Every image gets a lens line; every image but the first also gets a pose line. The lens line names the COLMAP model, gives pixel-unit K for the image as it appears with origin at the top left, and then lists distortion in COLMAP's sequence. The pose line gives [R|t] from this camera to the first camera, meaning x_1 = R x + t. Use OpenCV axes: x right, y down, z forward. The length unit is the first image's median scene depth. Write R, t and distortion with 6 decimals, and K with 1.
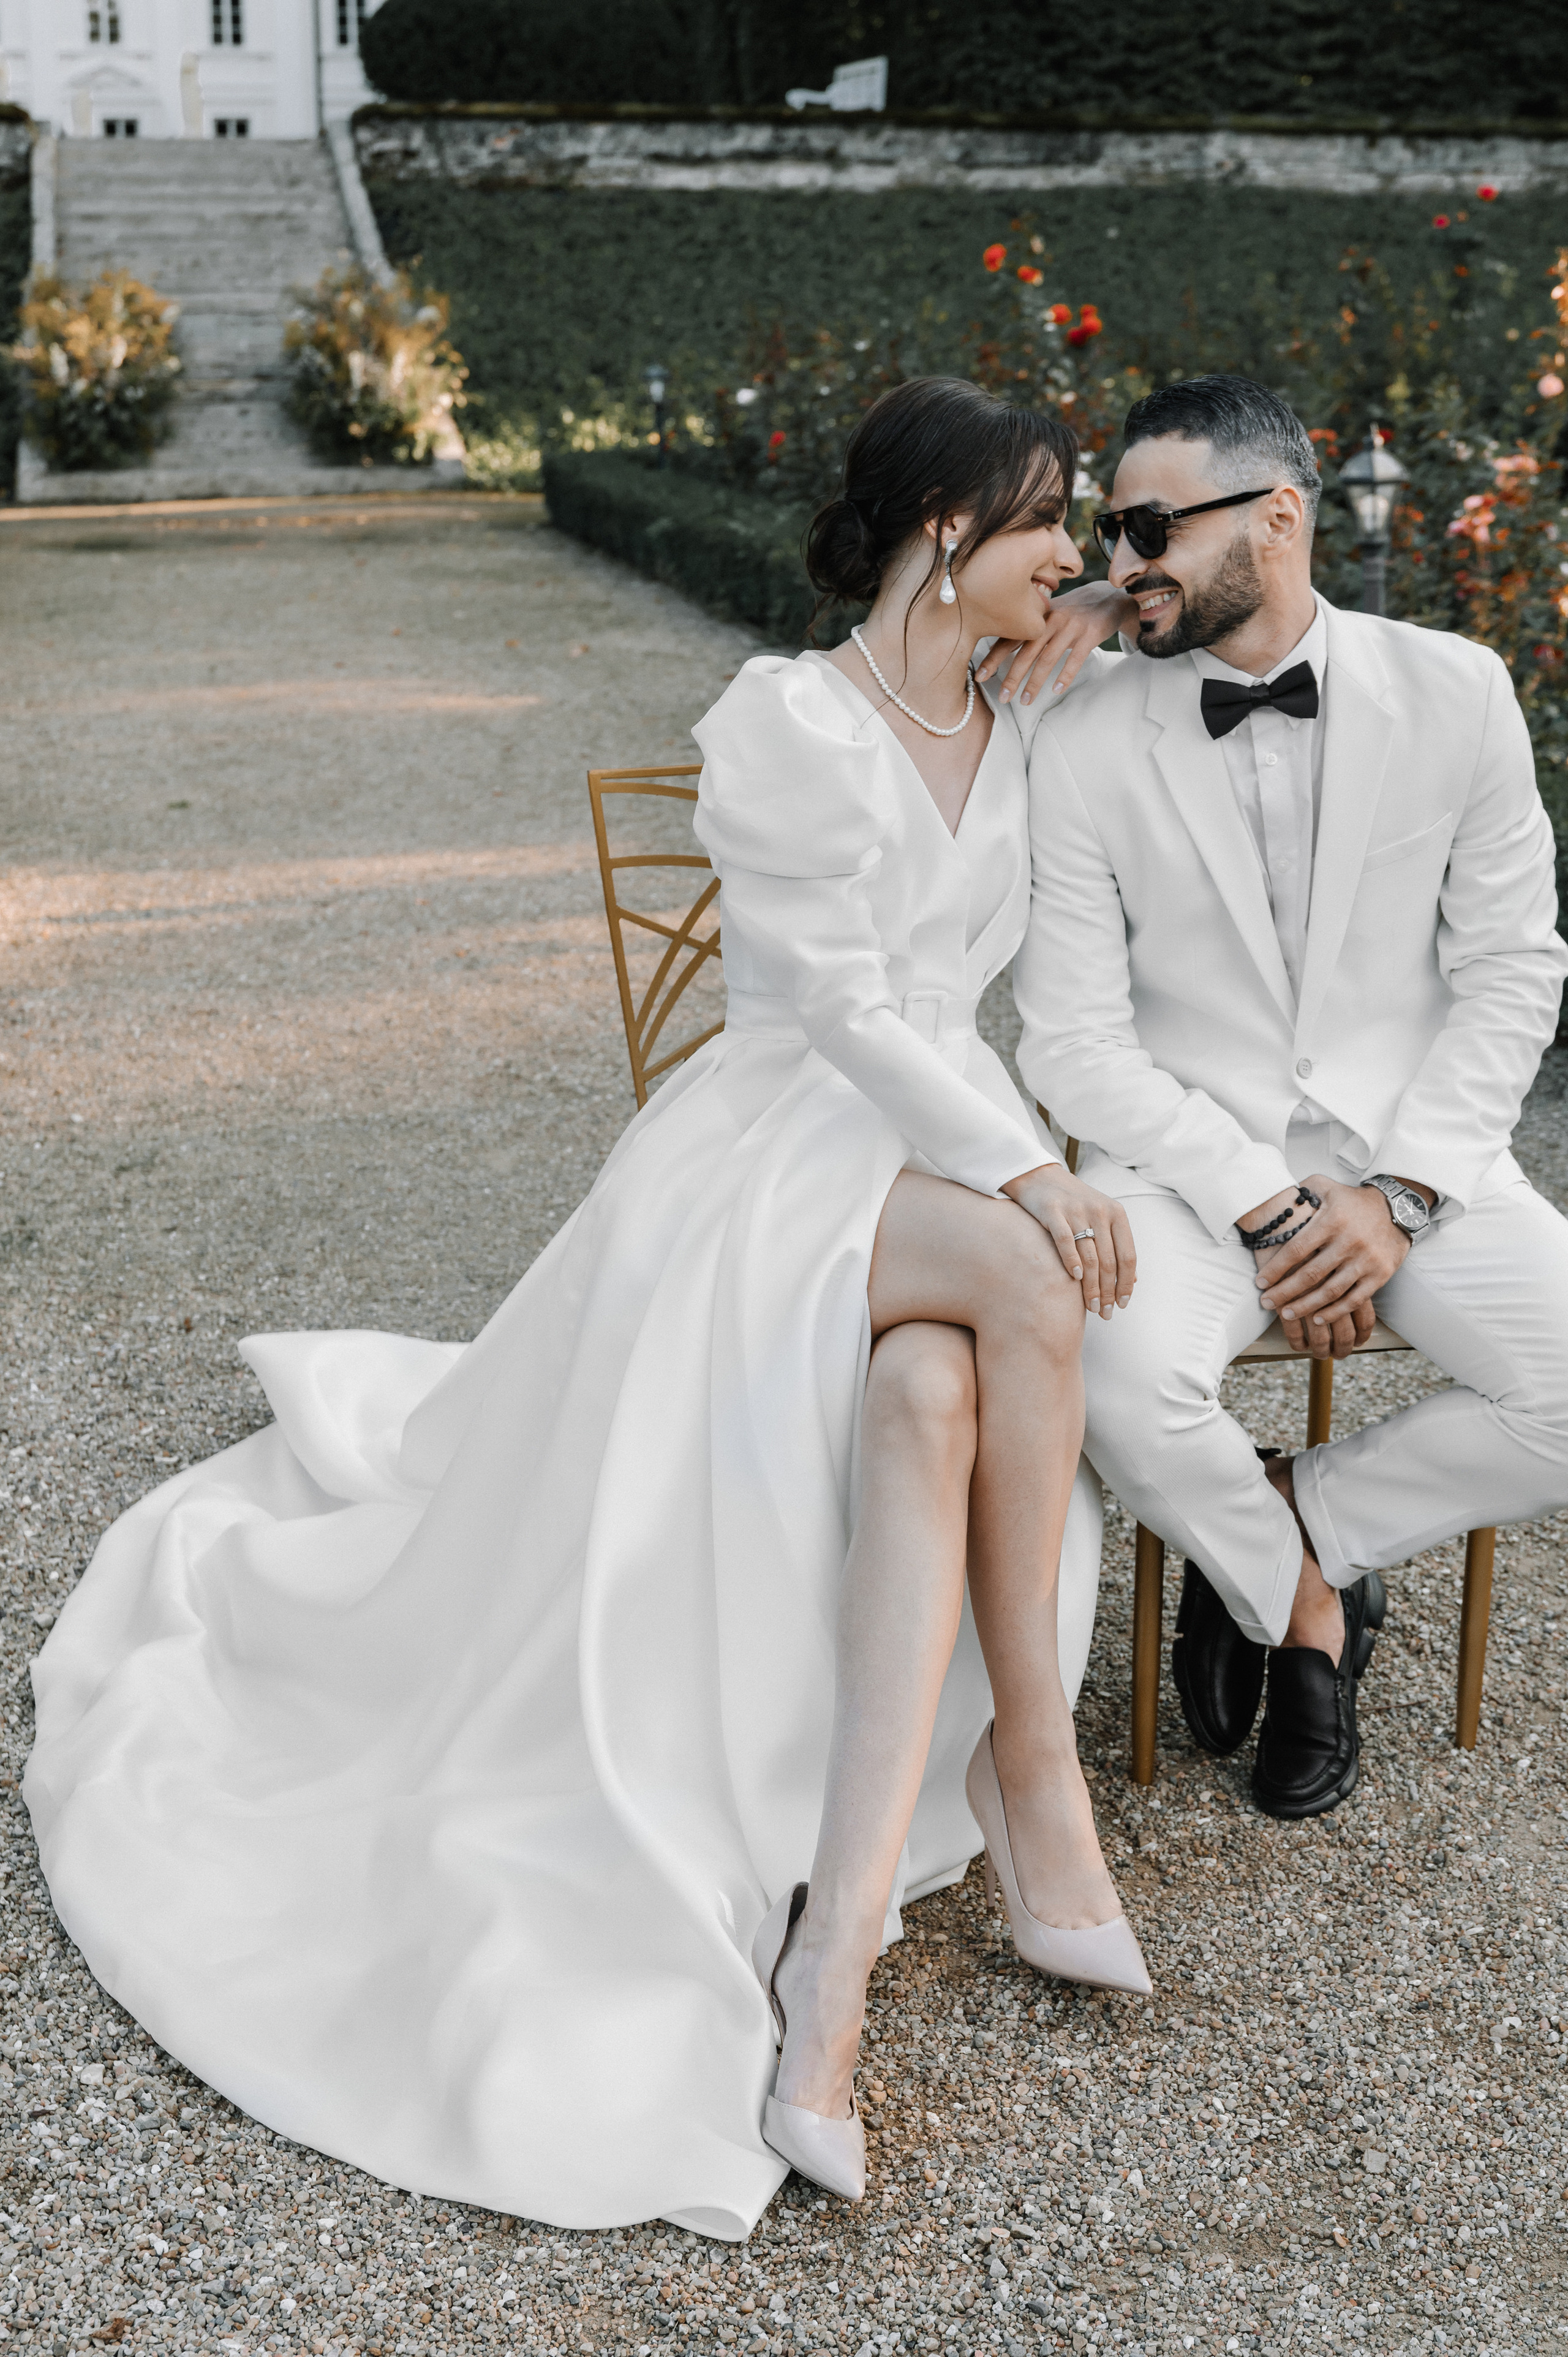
lens RADIAL K [[3542.9, 0, 809.9], [0, 3542.9, 1216.3], [0, 0, 1]] dist [0.002920, 0.000000]
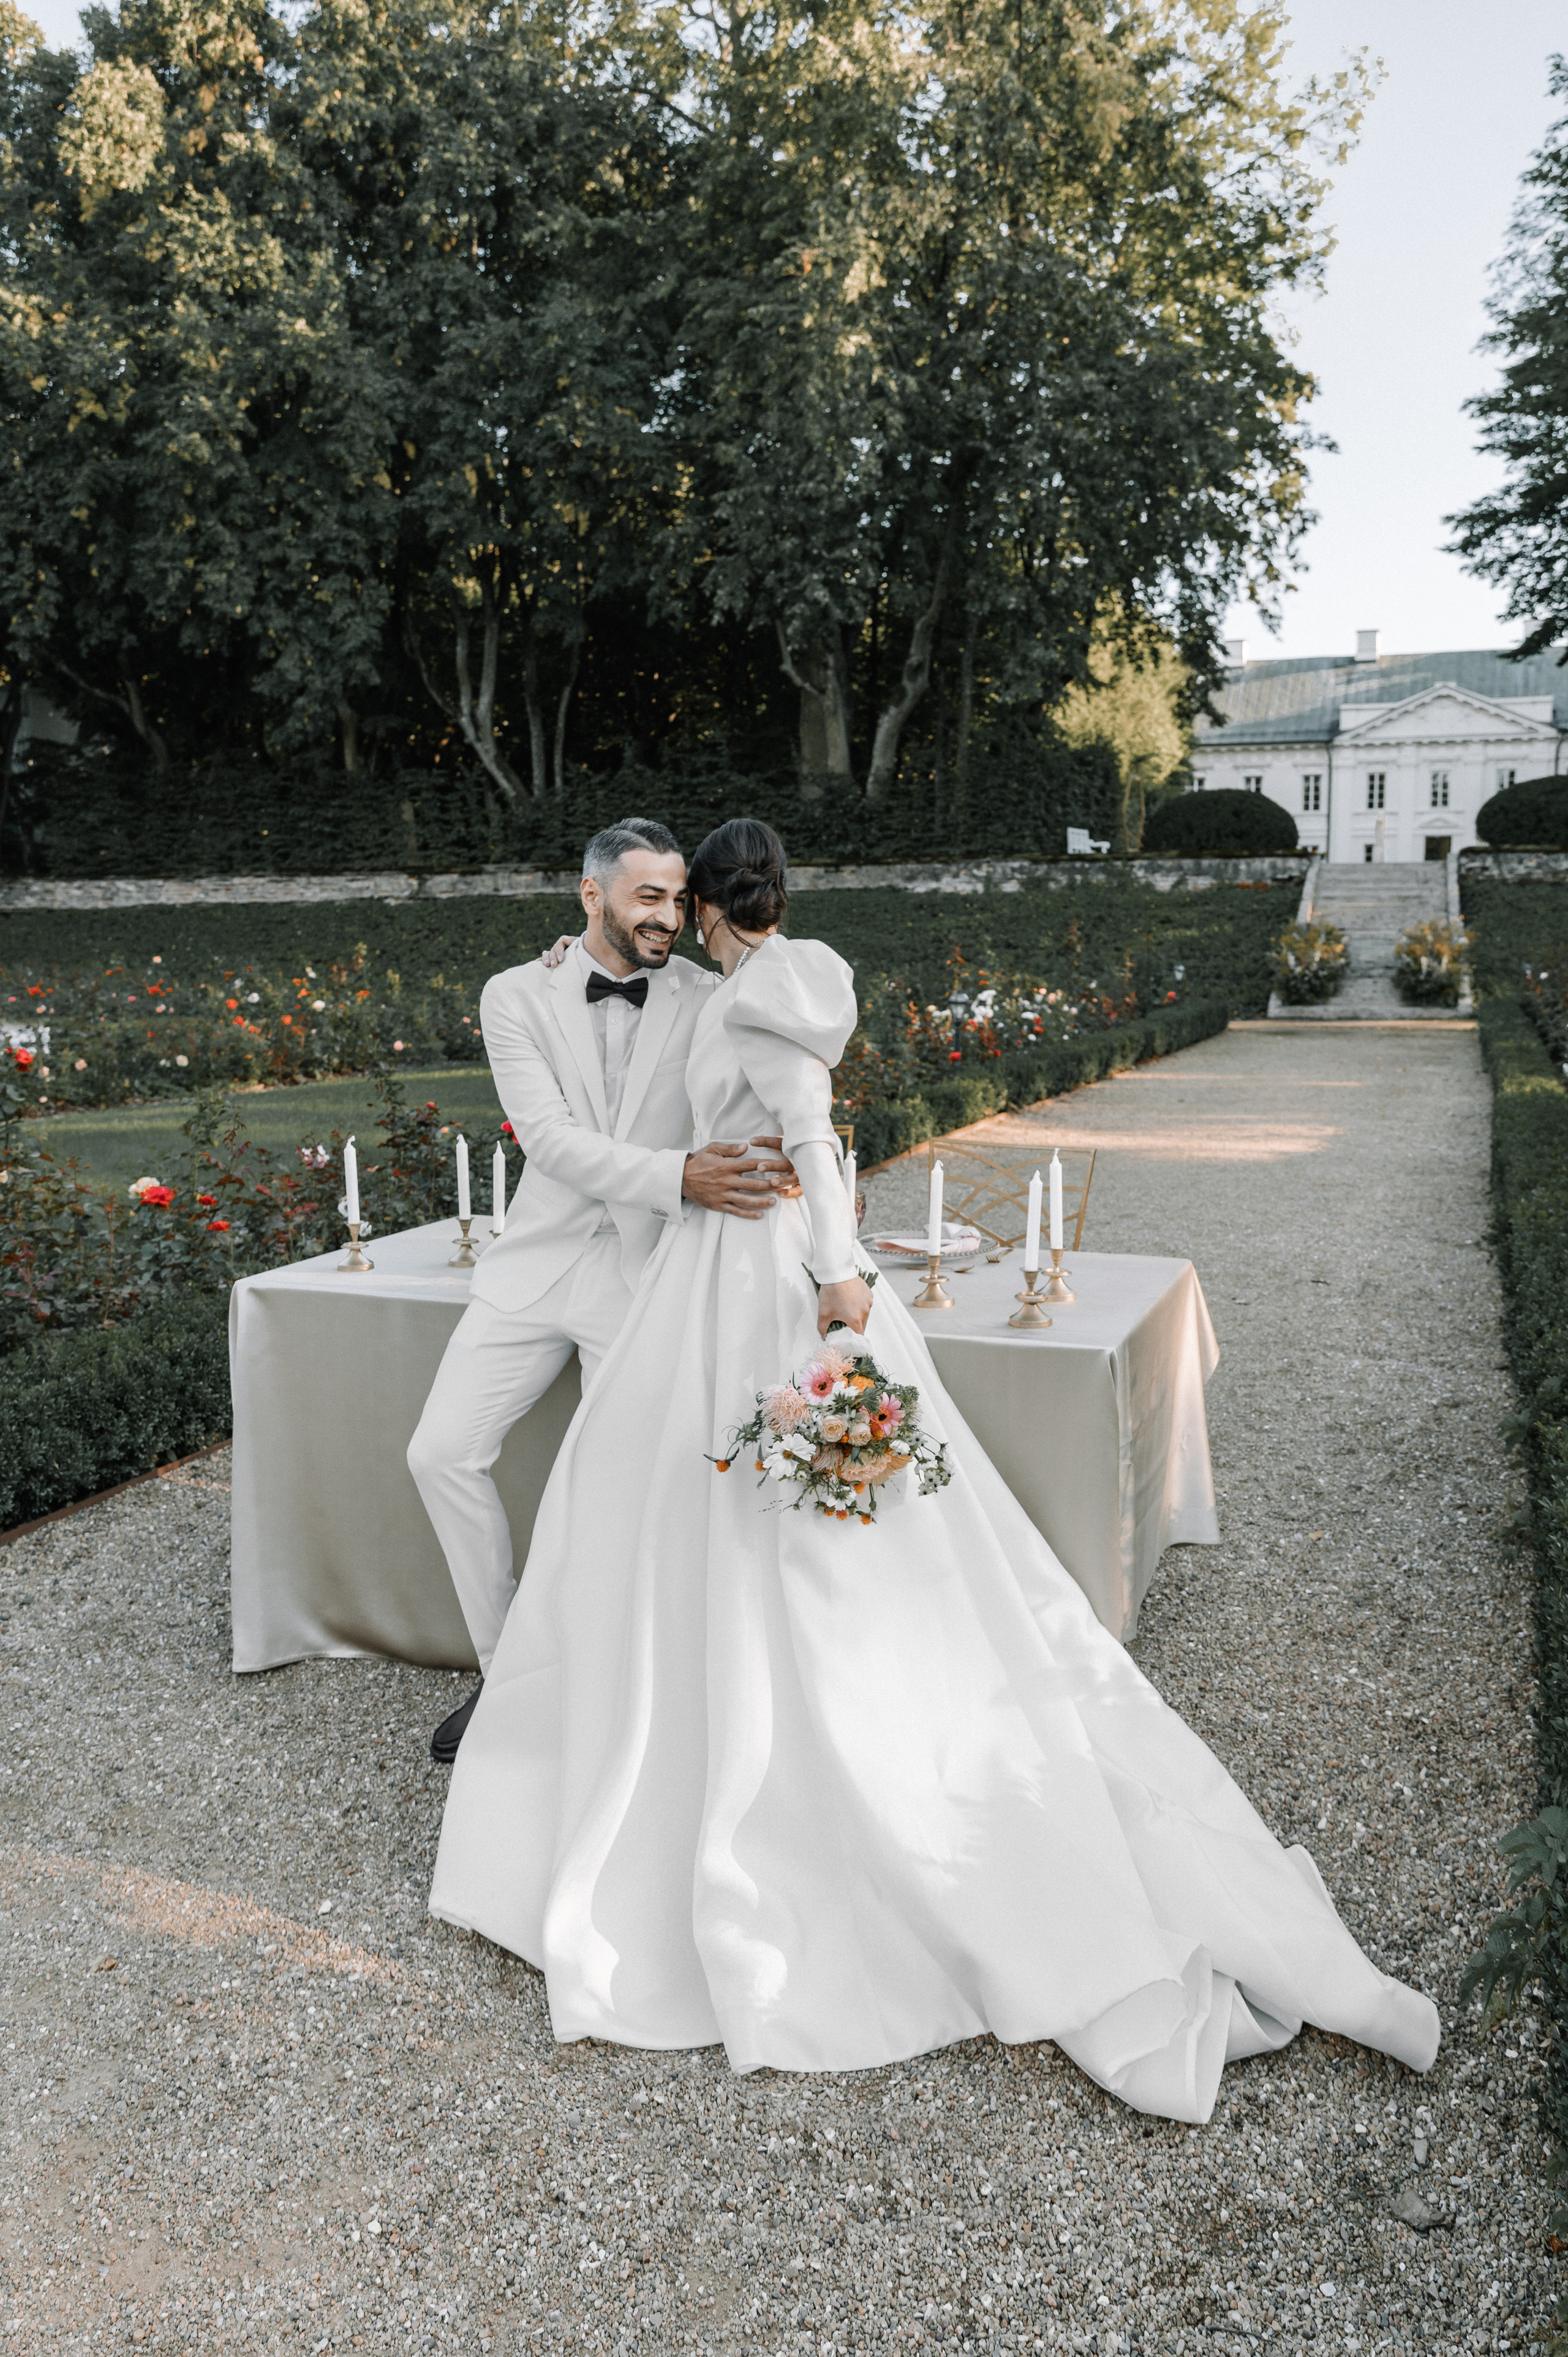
lens RADIAL K [[1888.9, 0, 782.8], [0, 1888.9, 1181.9], [0, 0, 1]] dist [-0.010909, 0.007944]
pose [[0.859997, 0.070594, -0.505392, 0.124840], [-0.131669, 0.987547, -0.086111, 0.049547], [0.493019, 0.140600, 0.858582, -0.191682]]
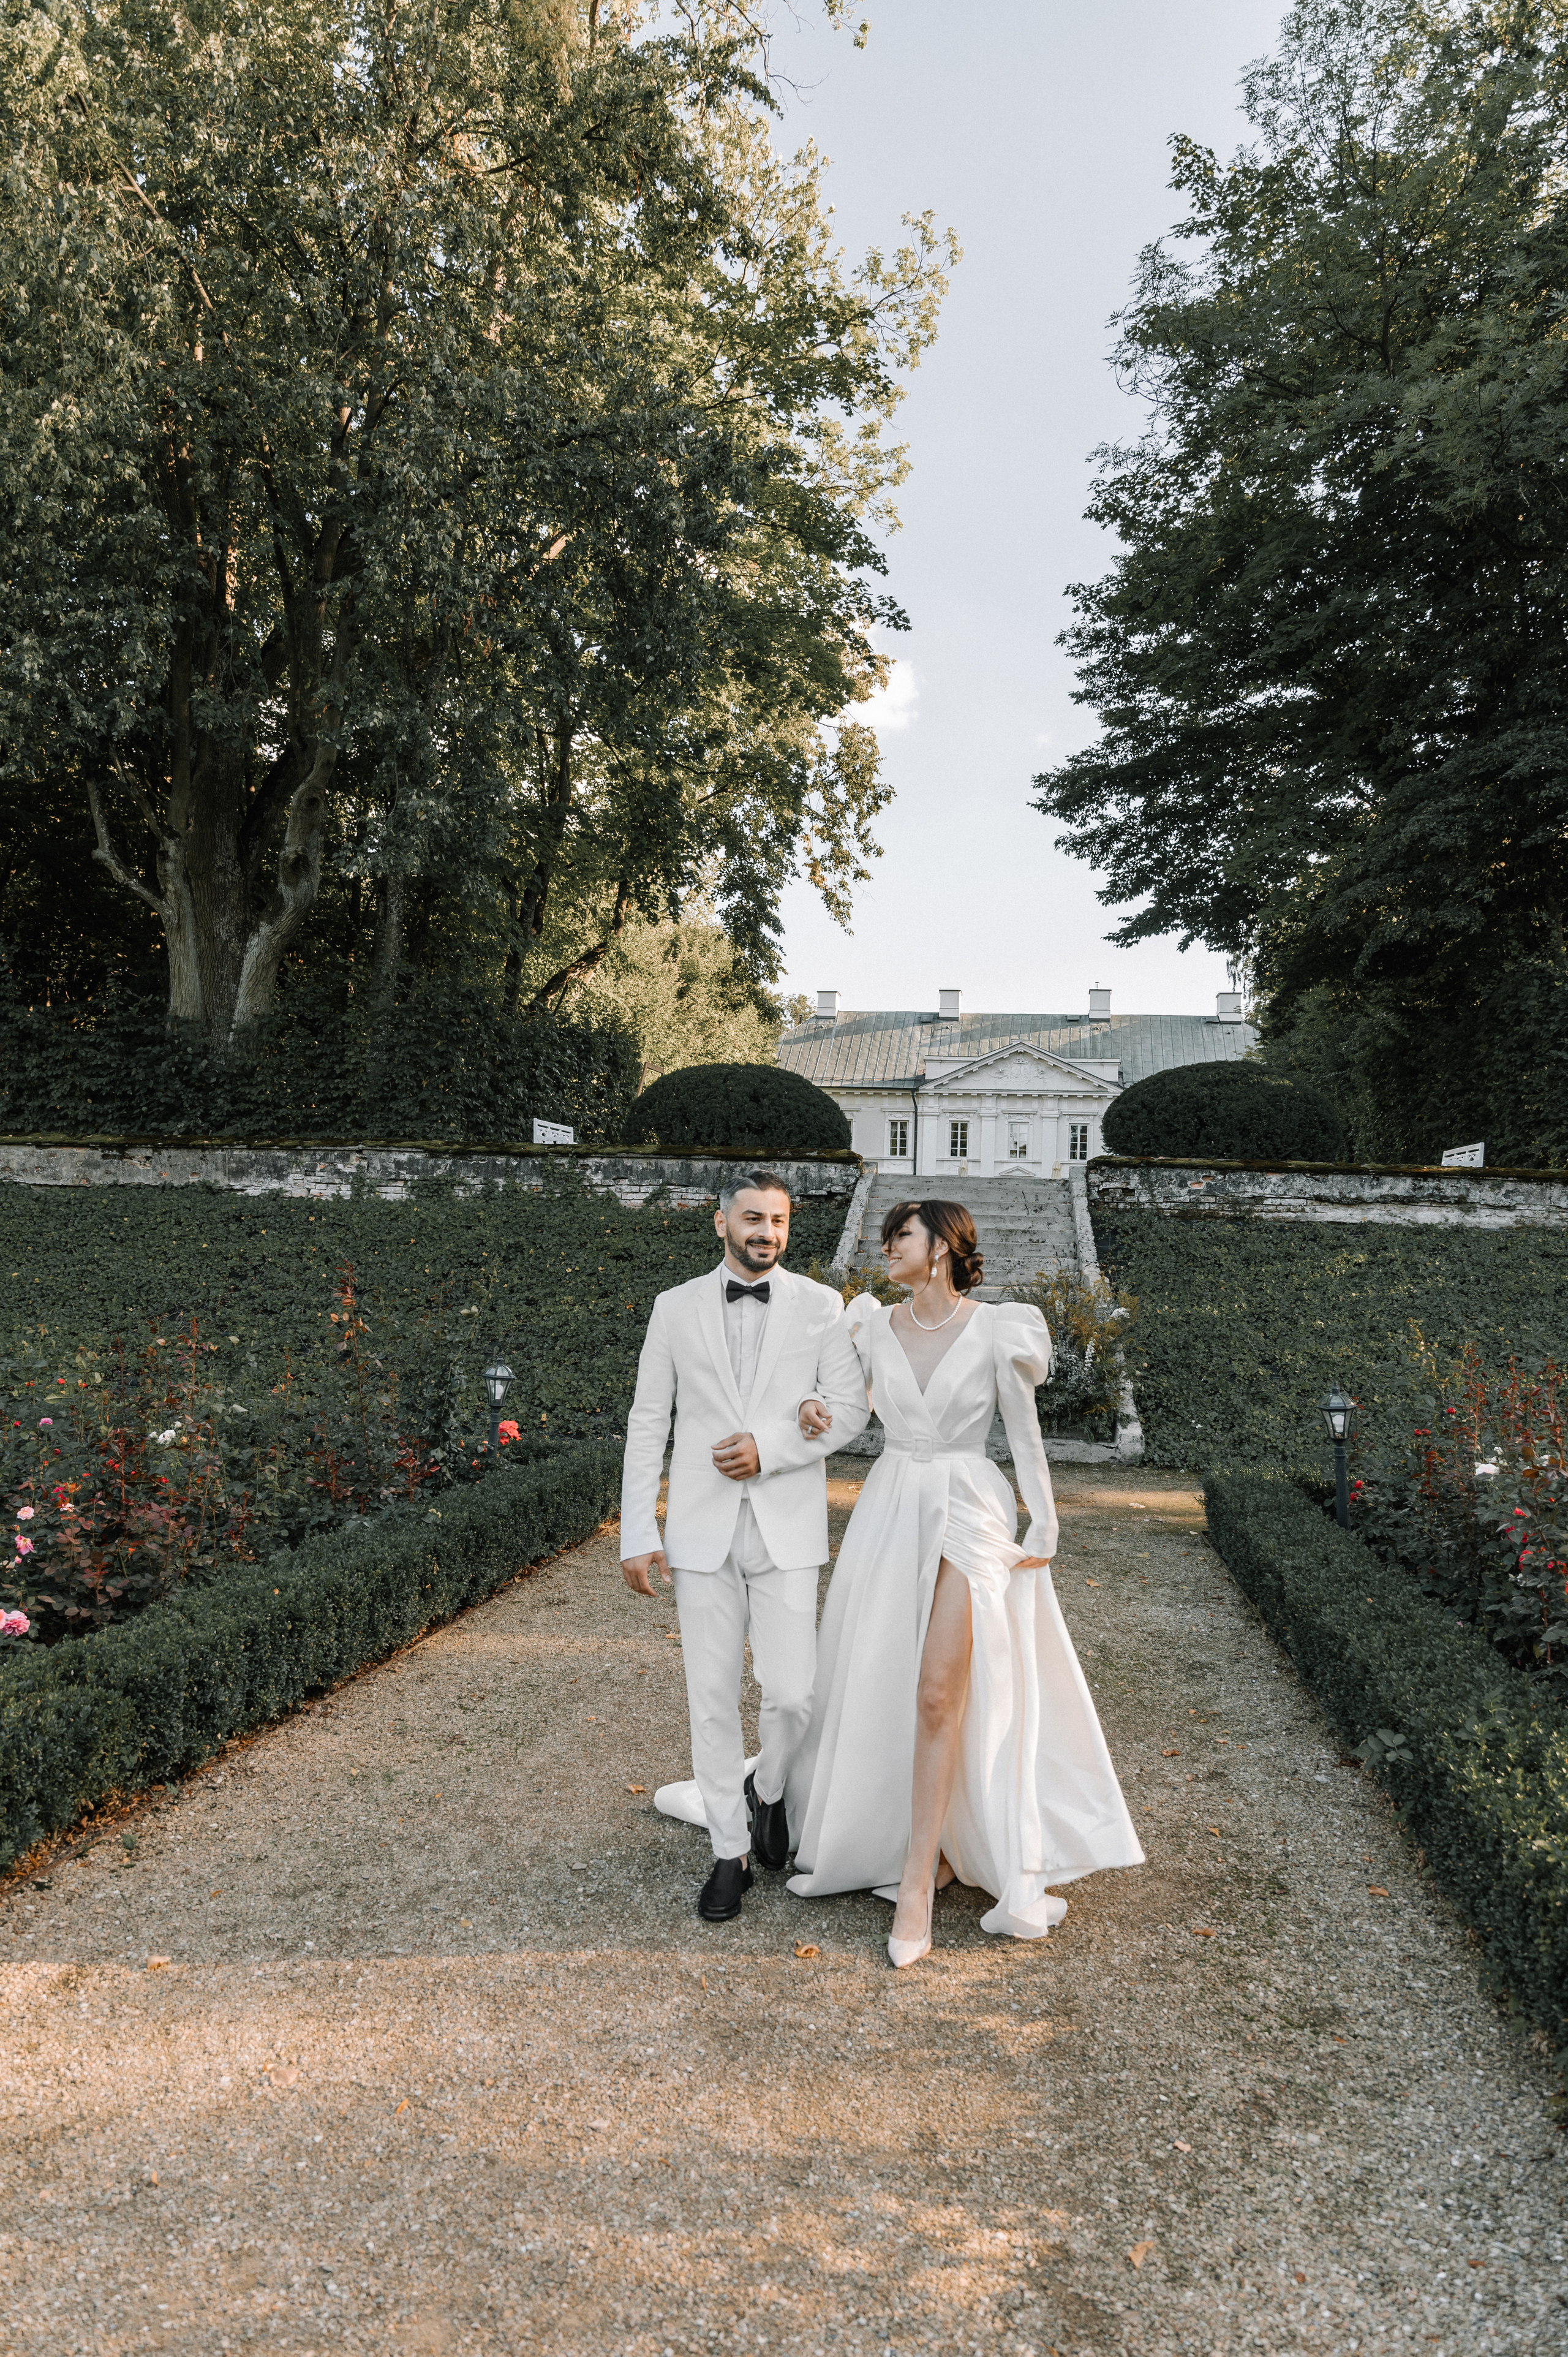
lens RADIAL K [[1627.5, 0, 770.0], [0, 1627.5, 1174.8], [0, 0, 1]] dist [0.006284, 0.007862]
pose [[0.939075, 0.019545, -0.343157, -0.030165], [-0.124590, 0.949839, -0.286851, -0.119509], [0.320338, 0.312128, 0.894405, 0.431341]]
